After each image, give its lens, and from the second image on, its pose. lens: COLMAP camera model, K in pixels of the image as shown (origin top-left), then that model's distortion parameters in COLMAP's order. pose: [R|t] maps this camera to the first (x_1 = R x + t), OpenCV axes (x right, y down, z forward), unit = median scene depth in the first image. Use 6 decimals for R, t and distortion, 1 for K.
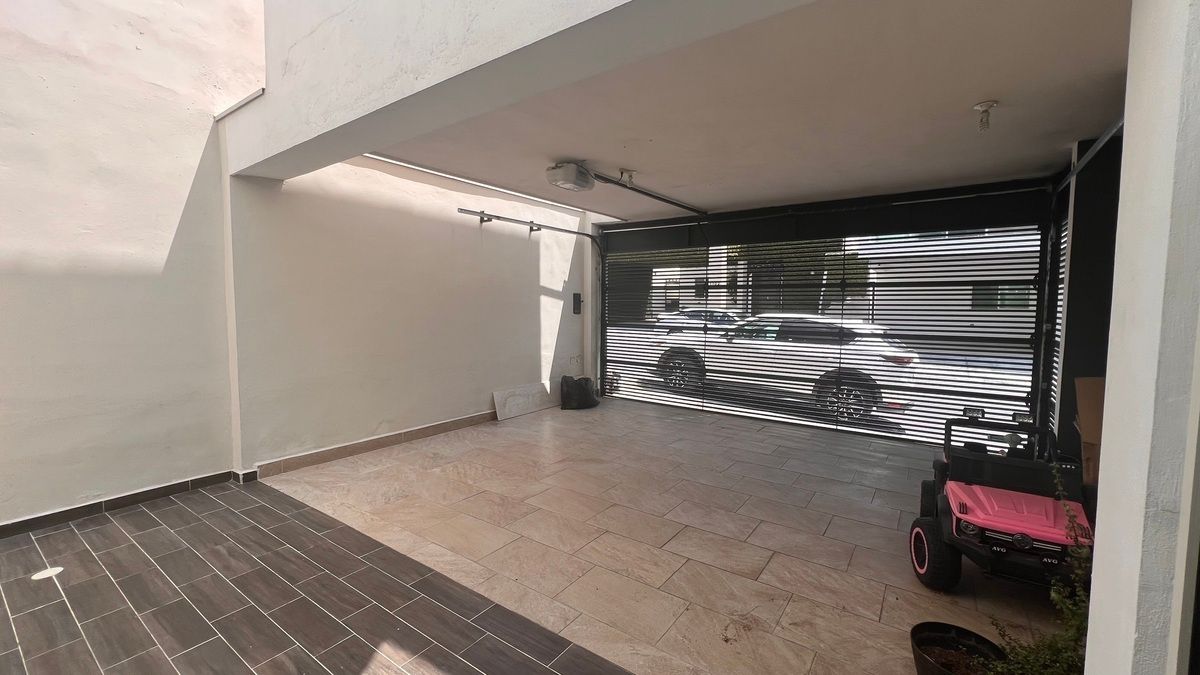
lens RADIAL K [[479.8, 0, 600.7], [0, 479.8, 337.4], [0, 0, 1]] dist [-0.000524, -0.000028]
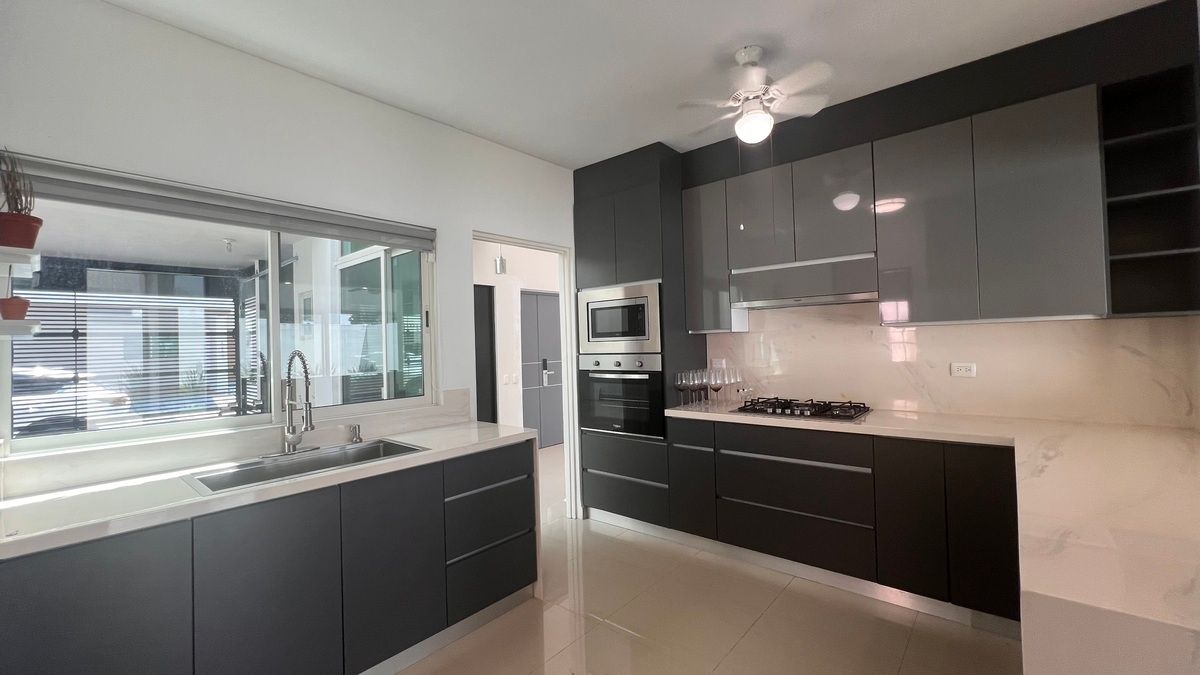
lens RADIAL K [[483.0, 0, 601.0], [0, 483.0, 335.4], [0, 0, 1]] dist [0.001390, 0.001019]
pose [[0.095701, 0.011077, 0.995349, -0.399850], [0.092417, 0.995520, -0.019965, 0.022315], [-0.991111, 0.093897, 0.094248, -0.250347]]
